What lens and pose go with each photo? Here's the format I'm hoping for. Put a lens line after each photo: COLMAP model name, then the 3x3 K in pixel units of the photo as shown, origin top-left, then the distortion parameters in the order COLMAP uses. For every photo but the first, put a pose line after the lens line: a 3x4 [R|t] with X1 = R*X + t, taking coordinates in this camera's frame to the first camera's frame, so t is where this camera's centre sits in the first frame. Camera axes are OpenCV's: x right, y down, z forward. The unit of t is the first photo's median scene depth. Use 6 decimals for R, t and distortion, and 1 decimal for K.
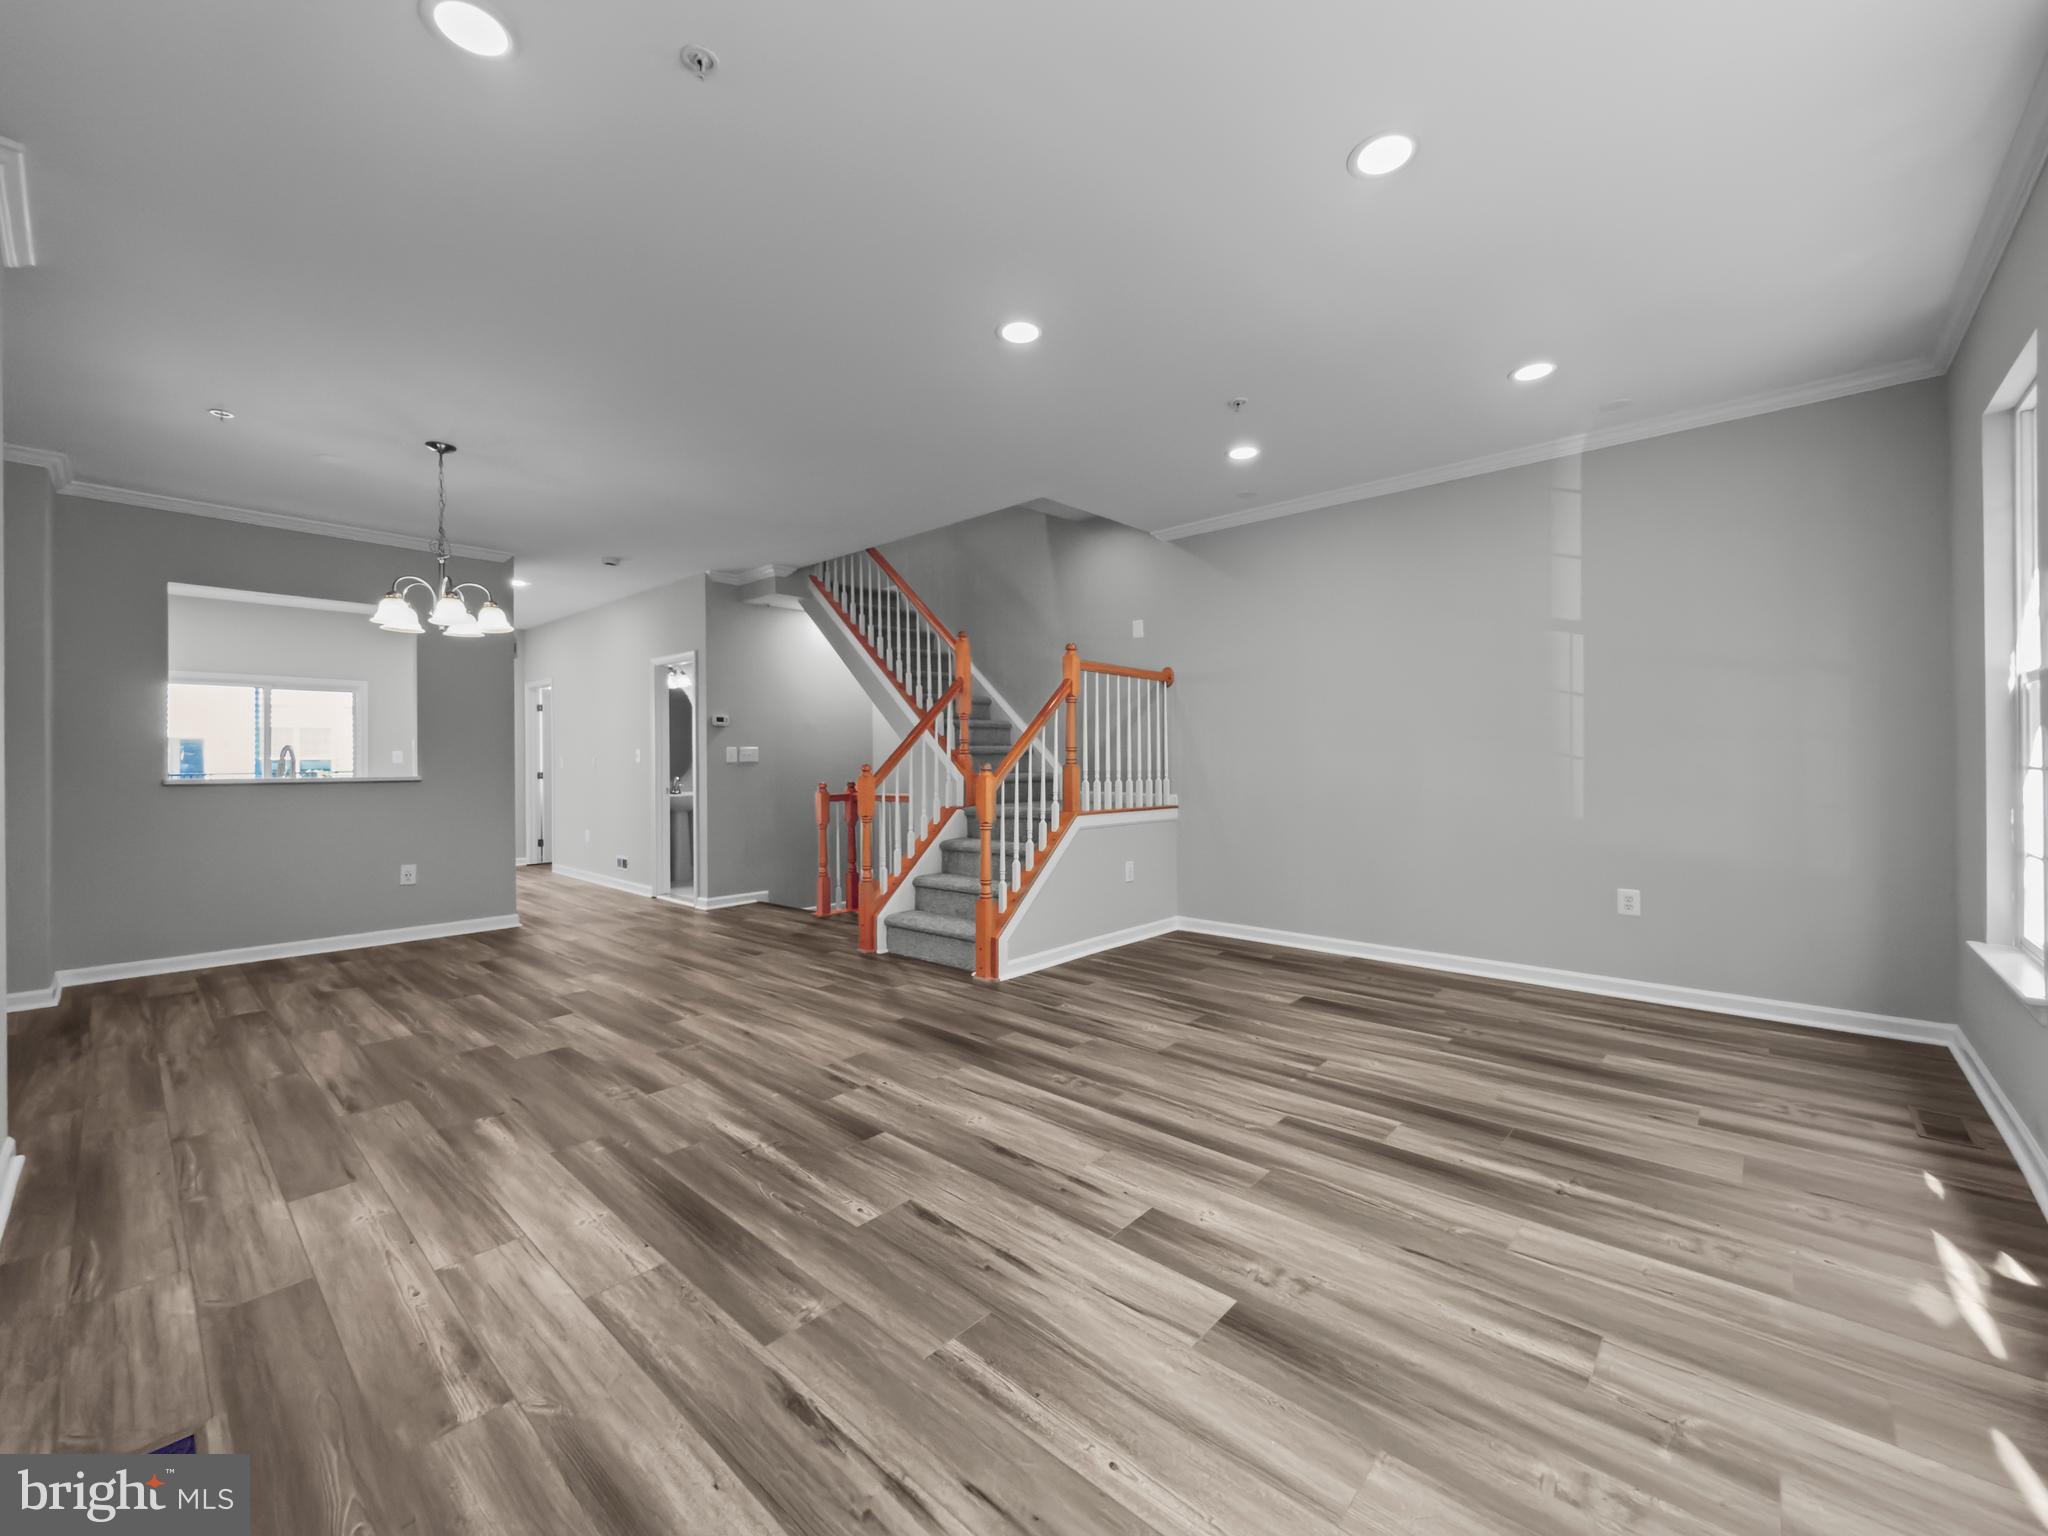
lens RADIAL K [[830.1, 0, 1024.3], [0, 830.1, 755.3], [0, 0, 1]] dist [-0.002621, 0.000260]
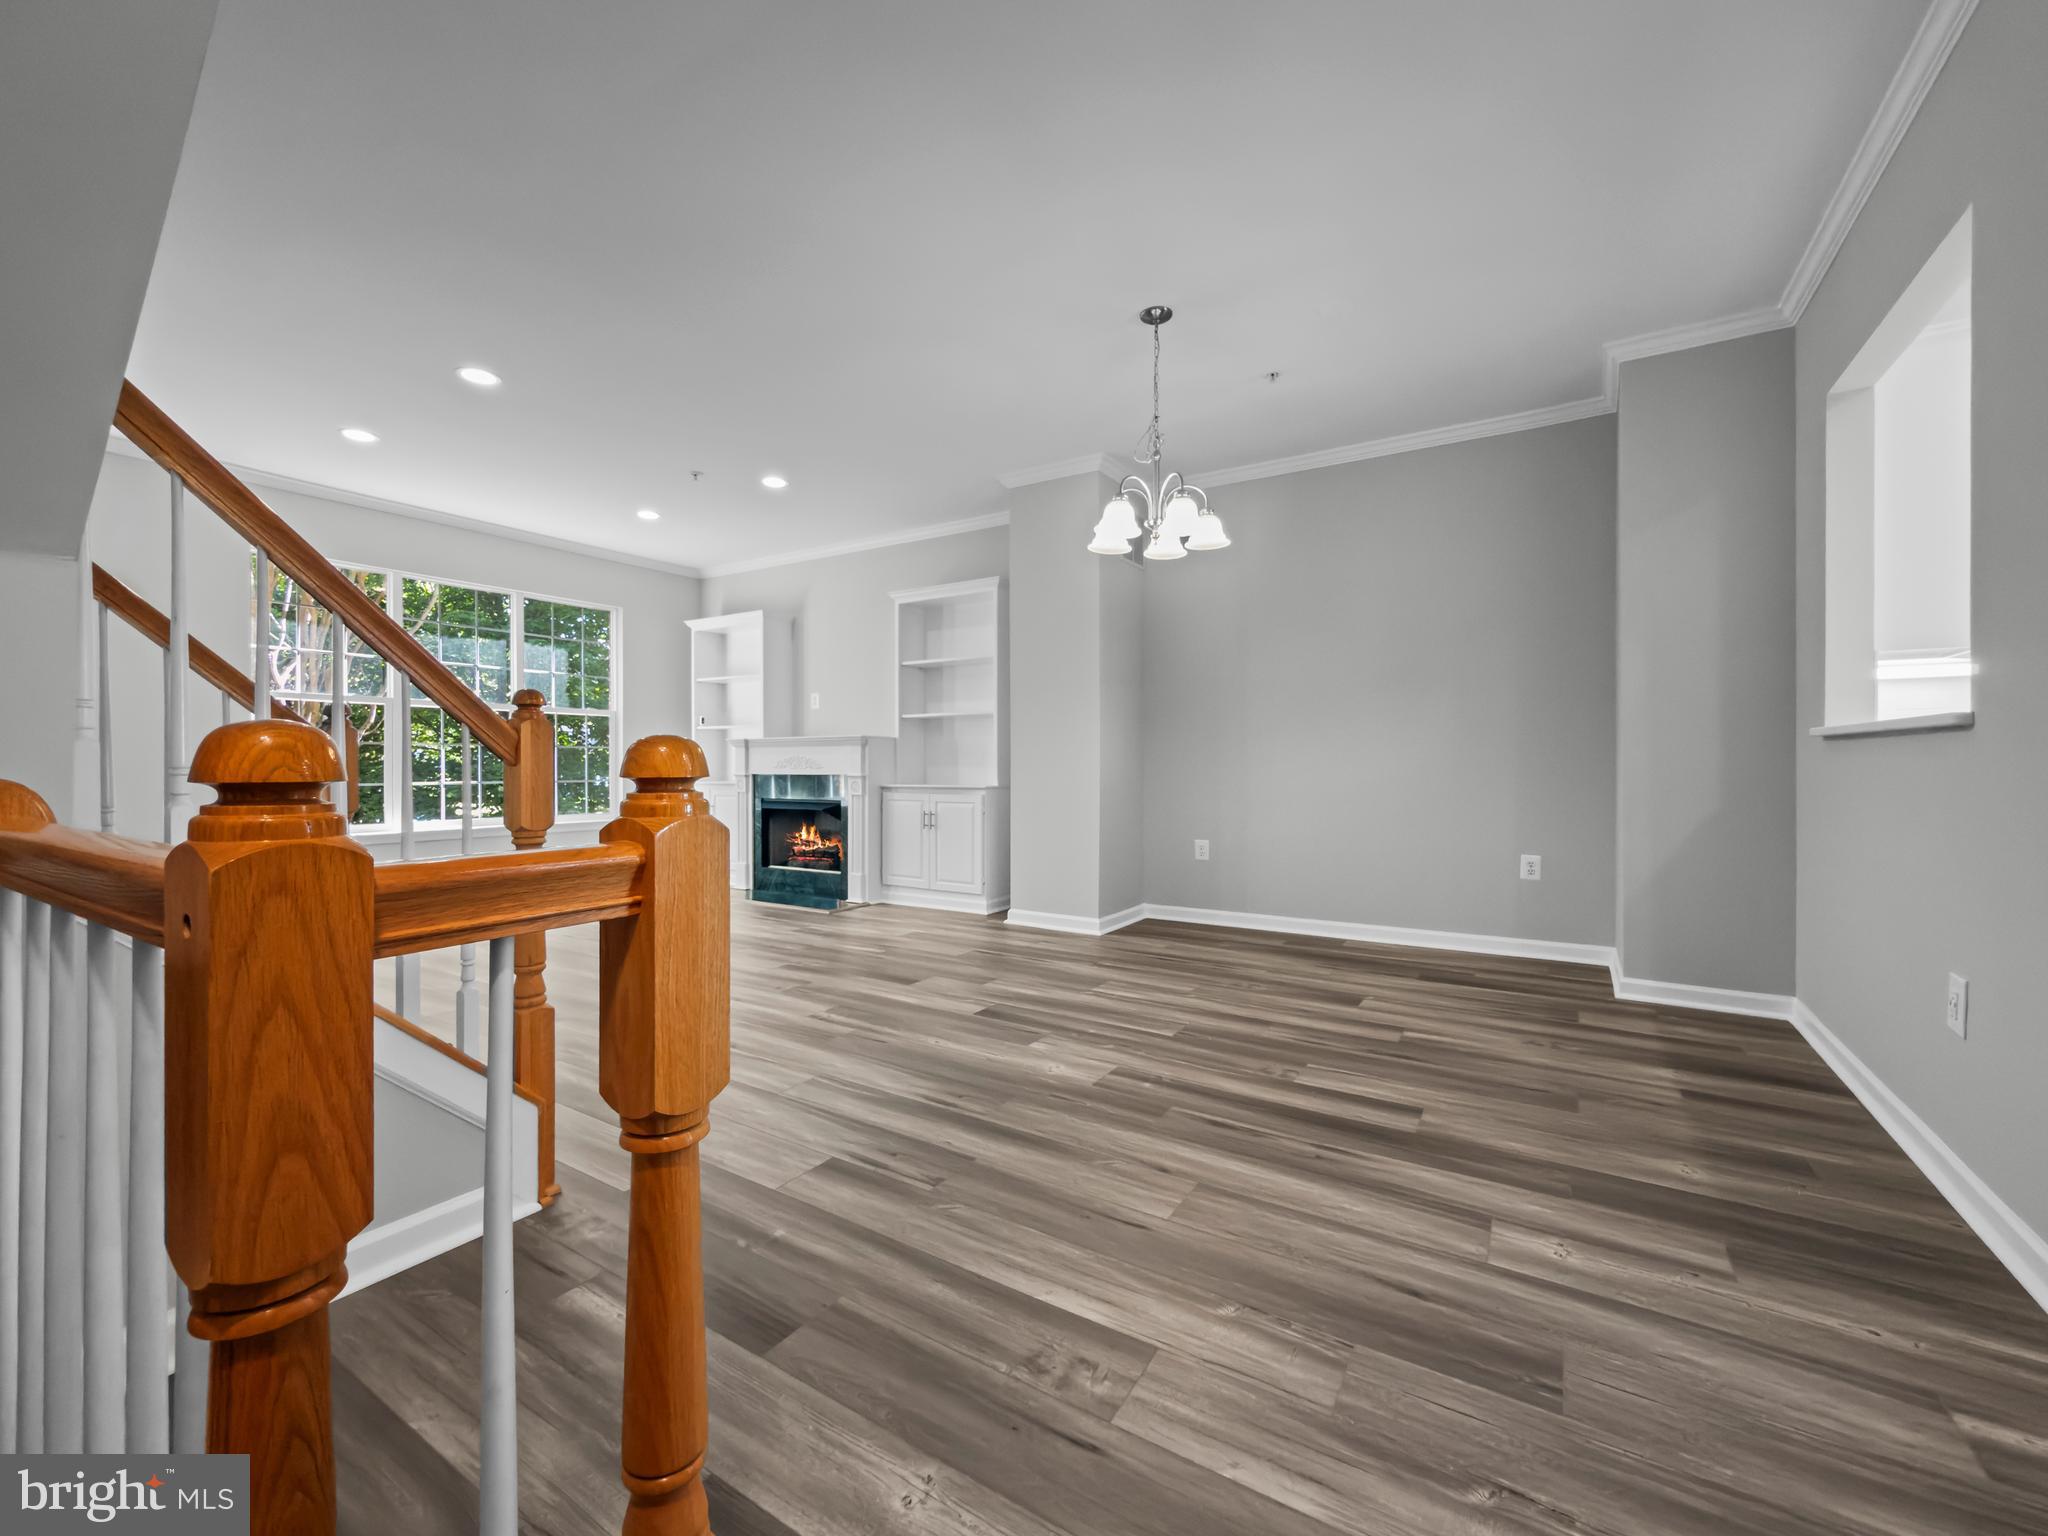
lens RADIAL K [[844.1, 0, 1024.0], [0, 844.1, 768.0], [0, 0, 1]] dist [-0.001356, -0.000014]
pose [[-0.983145, 0.011425, -0.182470, -0.657652], [0.010826, 0.999932, 0.004283, 0.091695], [0.182507, 0.002235, -0.983202, 2.729141]]
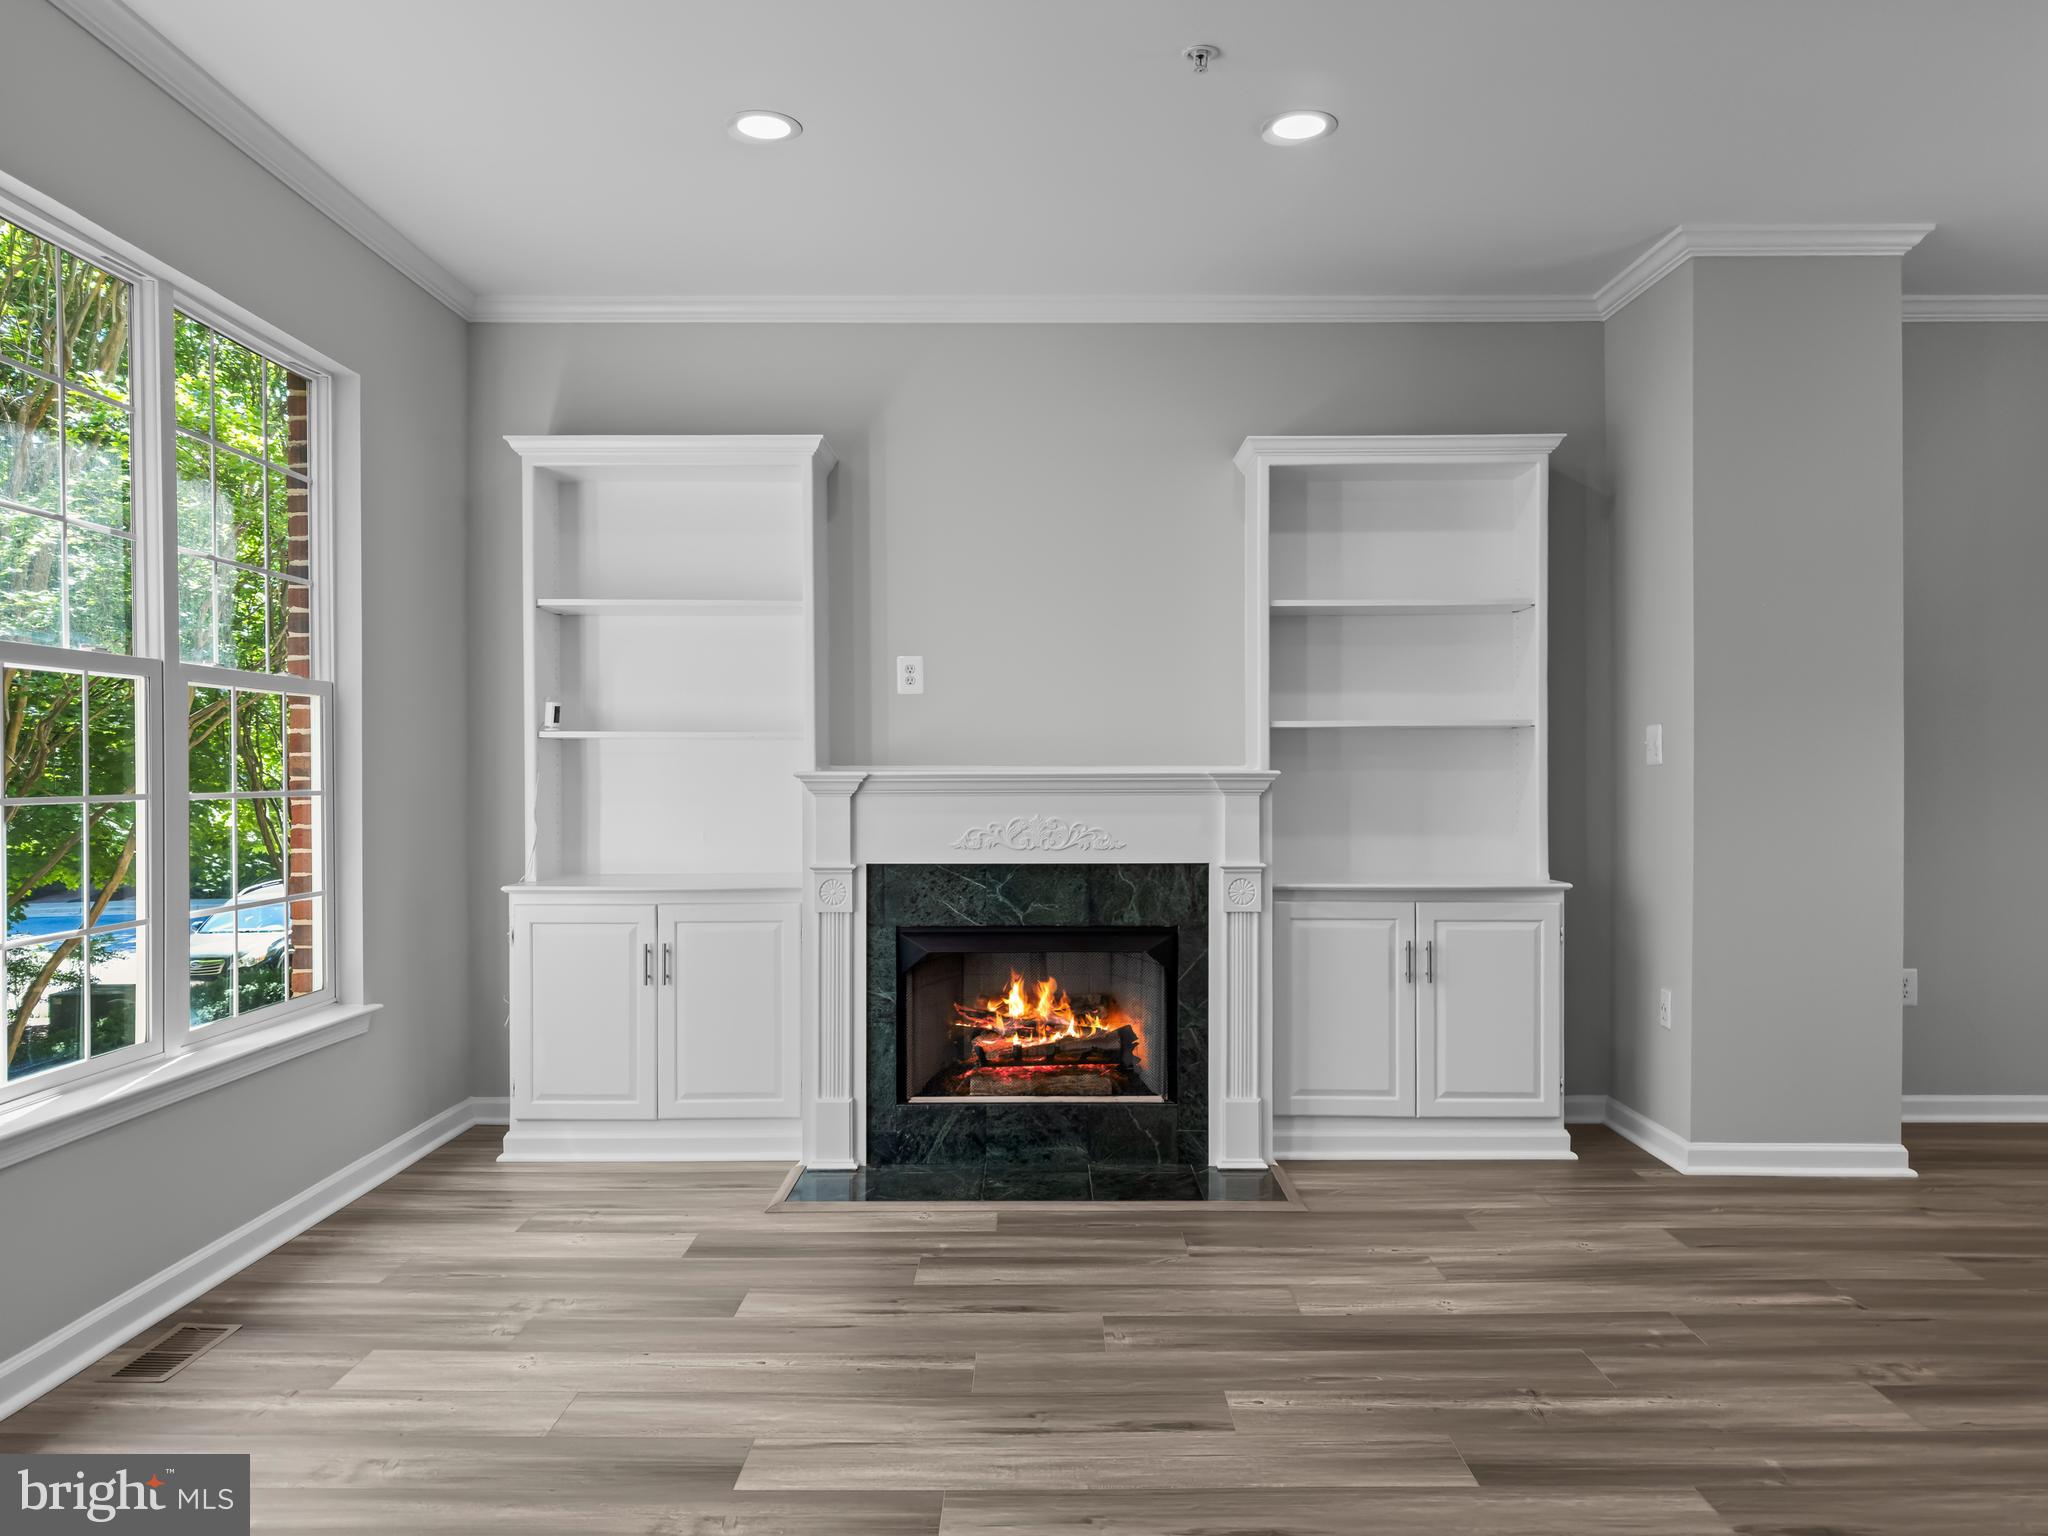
lens RADIAL K [[1462.3, 0, 1045.7], [0, 1462.3, 773.1], [0, 0, 1]] dist [0.001304, -0.003549]
pose [[-0.734103, 0.011976, -0.678933, 0.646527], [0.009278, 0.999928, 0.007605, -0.000838], [0.678975, -0.000716, -0.734161, 1.490054]]
